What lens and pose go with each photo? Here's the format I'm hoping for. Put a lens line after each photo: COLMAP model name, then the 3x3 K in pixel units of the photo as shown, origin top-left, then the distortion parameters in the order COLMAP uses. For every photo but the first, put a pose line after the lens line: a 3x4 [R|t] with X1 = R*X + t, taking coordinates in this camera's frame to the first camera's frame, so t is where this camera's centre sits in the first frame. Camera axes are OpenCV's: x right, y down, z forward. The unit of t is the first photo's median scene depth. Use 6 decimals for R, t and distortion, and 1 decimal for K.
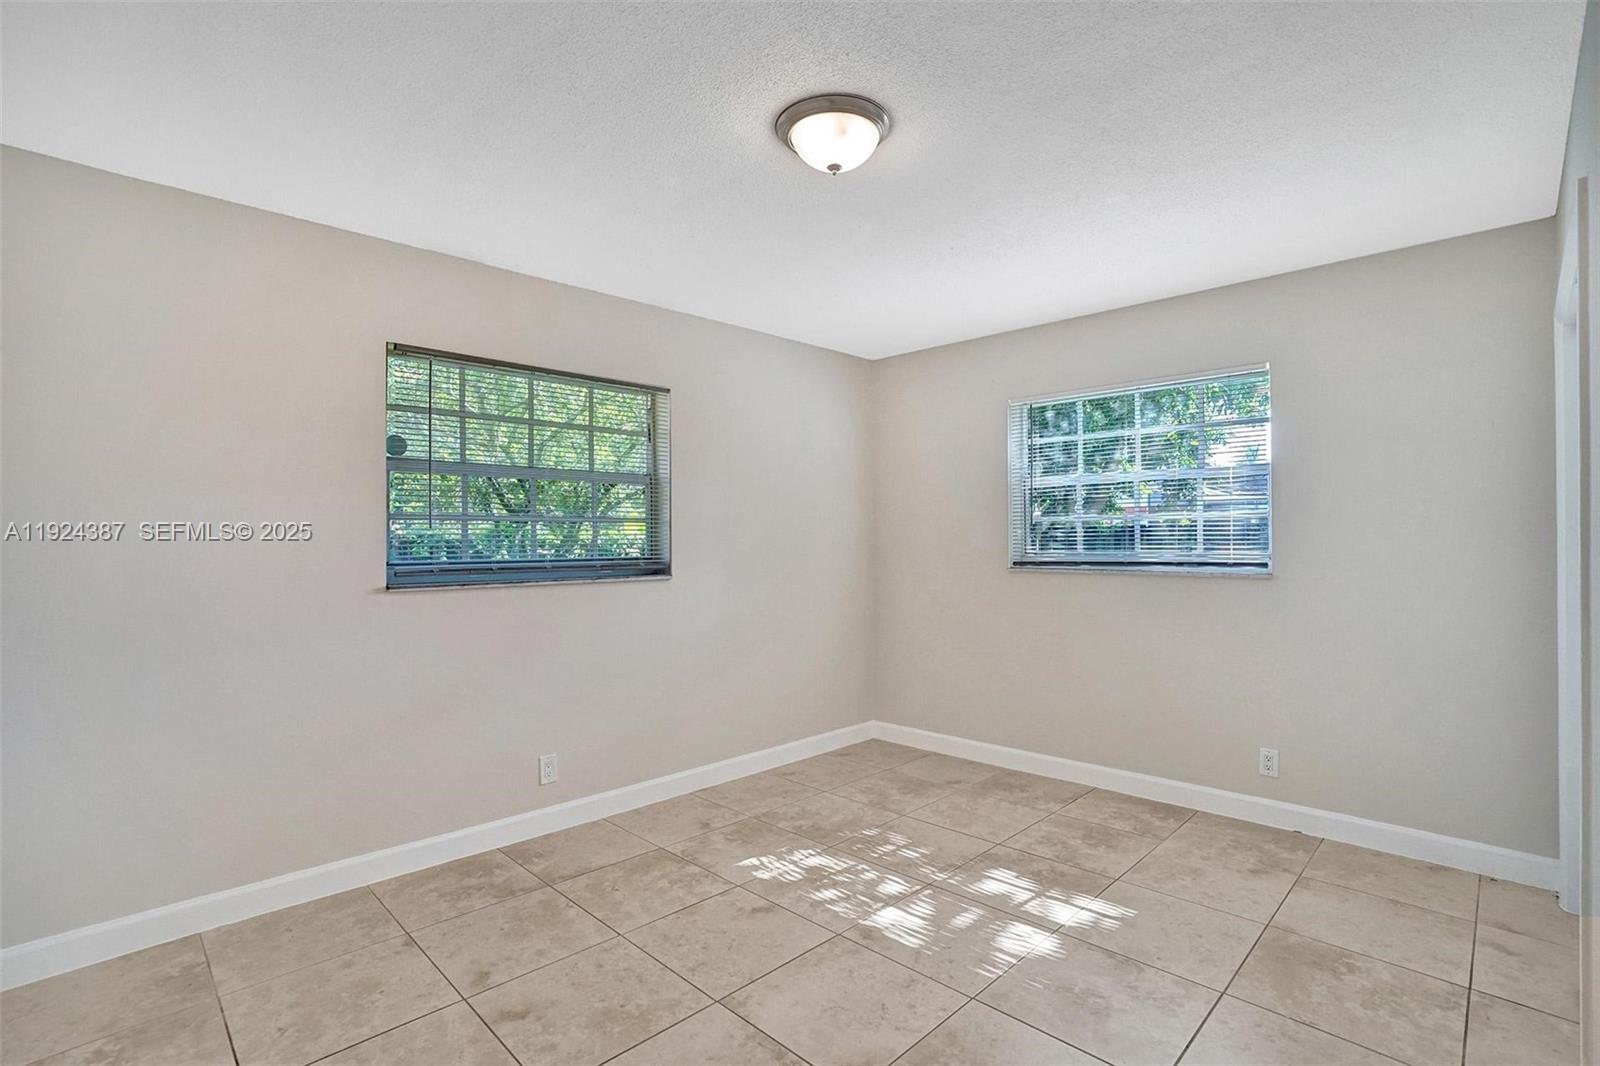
lens RADIAL K [[758.6, 0, 806.8], [0, 758.6, 537.5], [0, 0, 1]] dist [-0.057632, 0.025765]
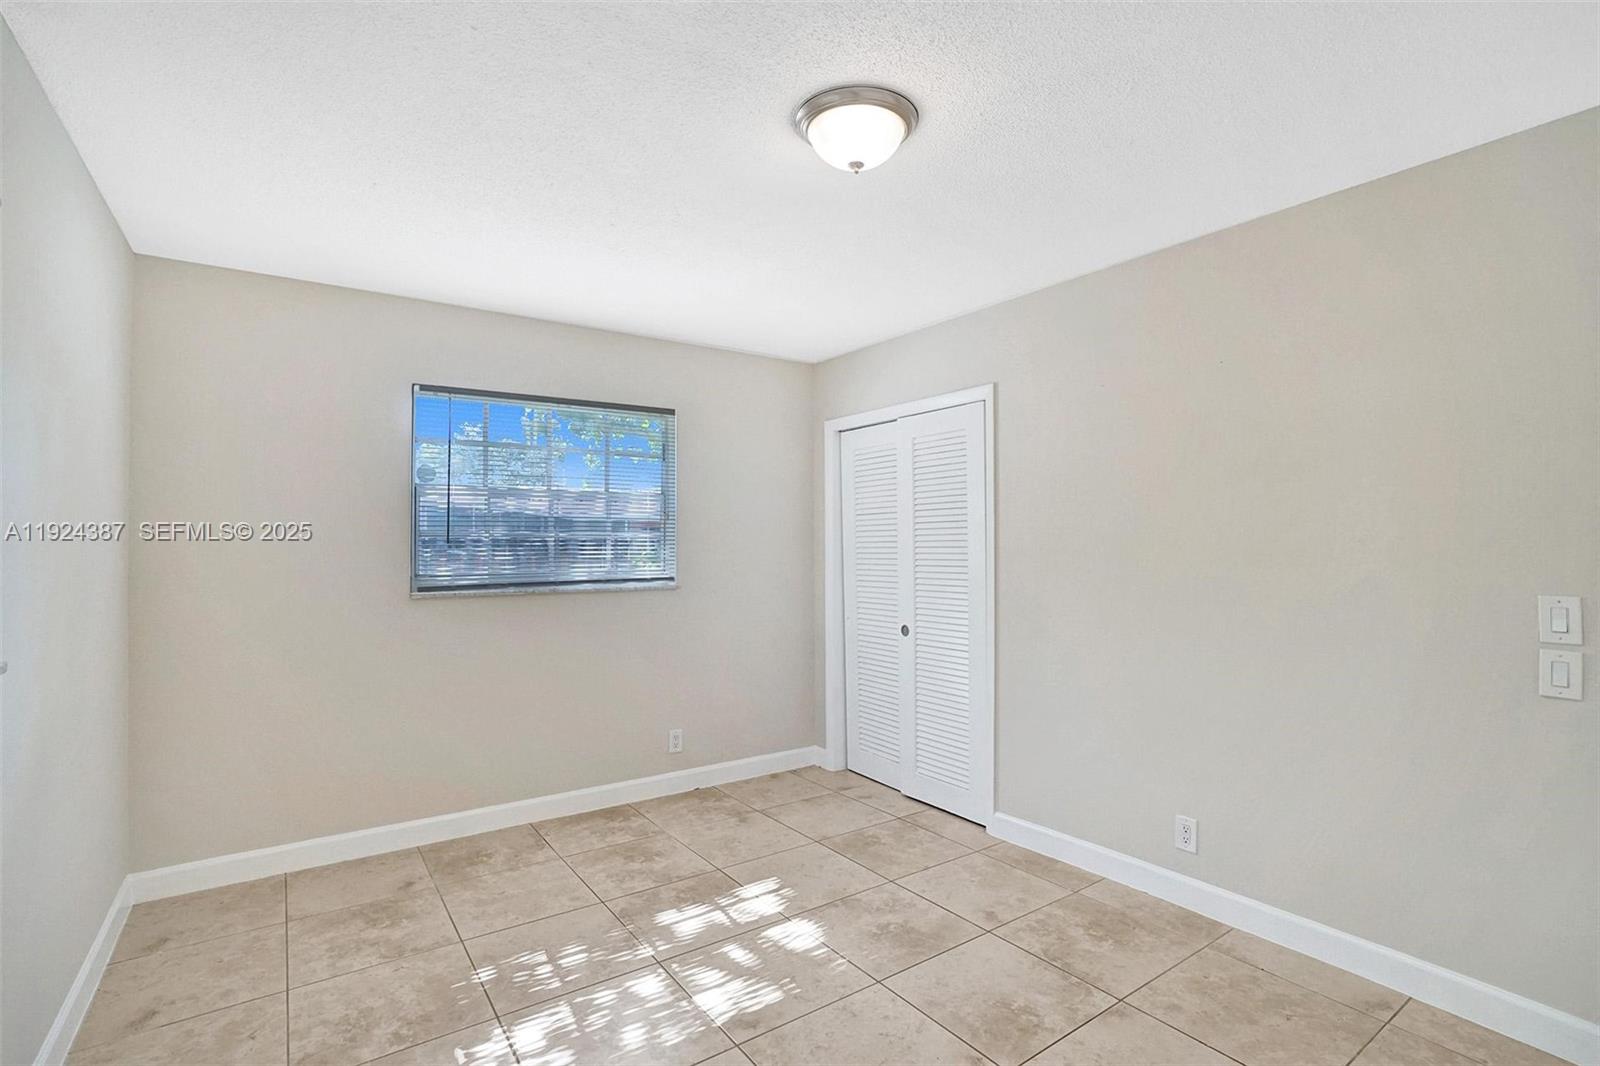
lens RADIAL K [[758.6, 0, 806.8], [0, 758.6, 537.5], [0, 0, 1]] dist [-0.057632, 0.025765]
pose [[0.161632, 0.015580, 0.986728, -0.586424], [-0.002887, 0.999879, -0.015315, -0.012689], [-0.986847, -0.000373, 0.161658, 0.610562]]
